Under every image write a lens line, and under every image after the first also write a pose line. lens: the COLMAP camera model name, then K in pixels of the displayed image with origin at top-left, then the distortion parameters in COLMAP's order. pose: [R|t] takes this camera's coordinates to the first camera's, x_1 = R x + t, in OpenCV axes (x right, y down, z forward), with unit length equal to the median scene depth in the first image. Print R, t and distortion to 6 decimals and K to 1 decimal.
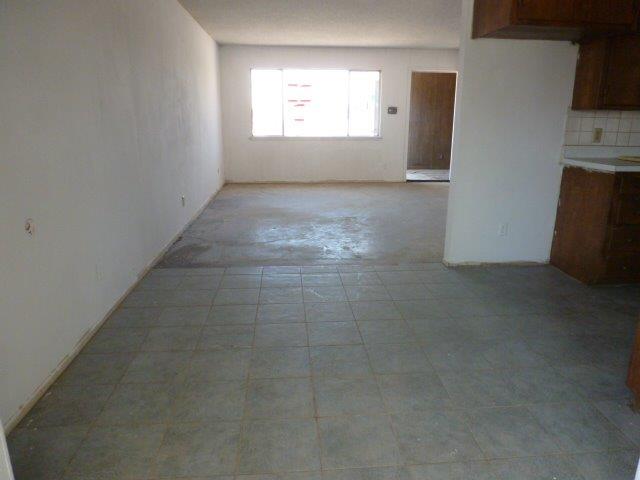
lens RADIAL K [[461.0, 0, 319.3], [0, 461.0, 239.7], [0, 0, 1]] dist [-0.052806, 0.015873]
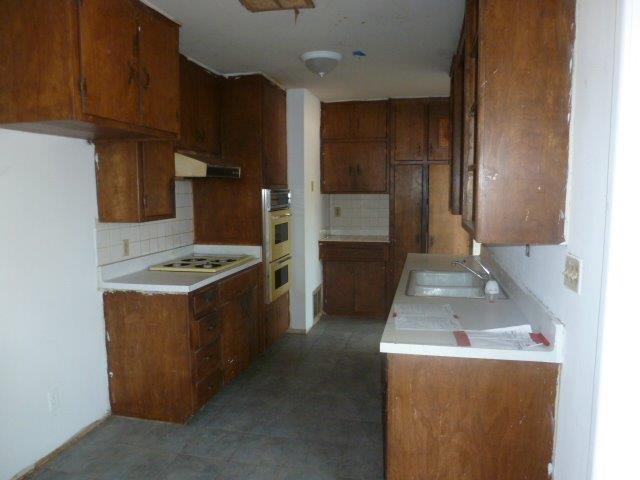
lens RADIAL K [[461.0, 0, 325.1], [0, 461.0, 240.6], [0, 0, 1]] dist [-0.052806, 0.015873]
pose [[0.293804, -0.115320, 0.948884, -0.092218], [0.252223, 0.966866, 0.039409, -0.186896], [-0.921989, 0.227751, 0.313155, 0.388270]]
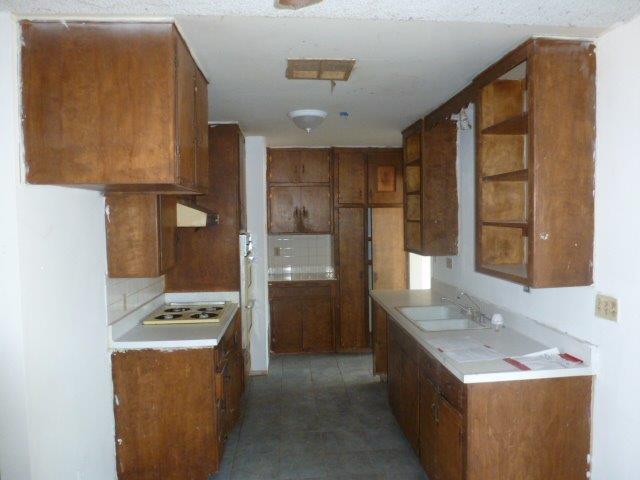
lens RADIAL K [[461.0, 0, 323.1], [0, 461.0, 239.2], [0, 0, 1]] dist [-0.052806, 0.015873]
pose [[-0.000930, -0.054294, 0.998525, -0.194544], [0.270077, 0.961405, 0.052528, -0.293014], [-0.962838, 0.269728, 0.013769, 0.630325]]
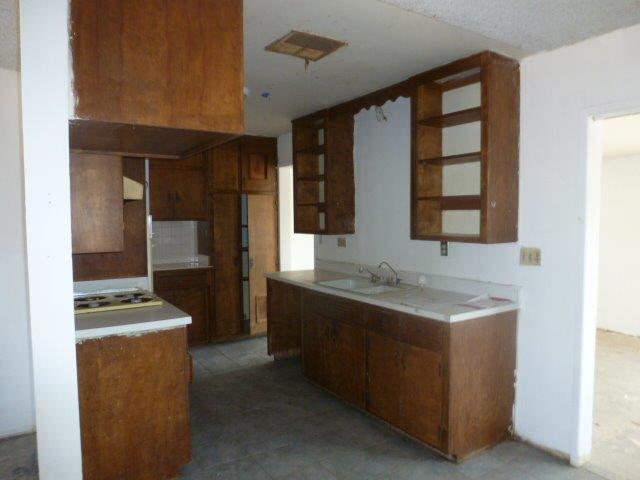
lens RADIAL K [[461.0, 0, 322.3], [0, 461.0, 240.2], [0, 0, 1]] dist [-0.052806, 0.015873]
pose [[-0.472086, -0.046829, 0.880308, -0.152300], [0.229924, 0.957484, 0.174237, -0.330931], [-0.851040, 0.284659, -0.441248, 0.964584]]
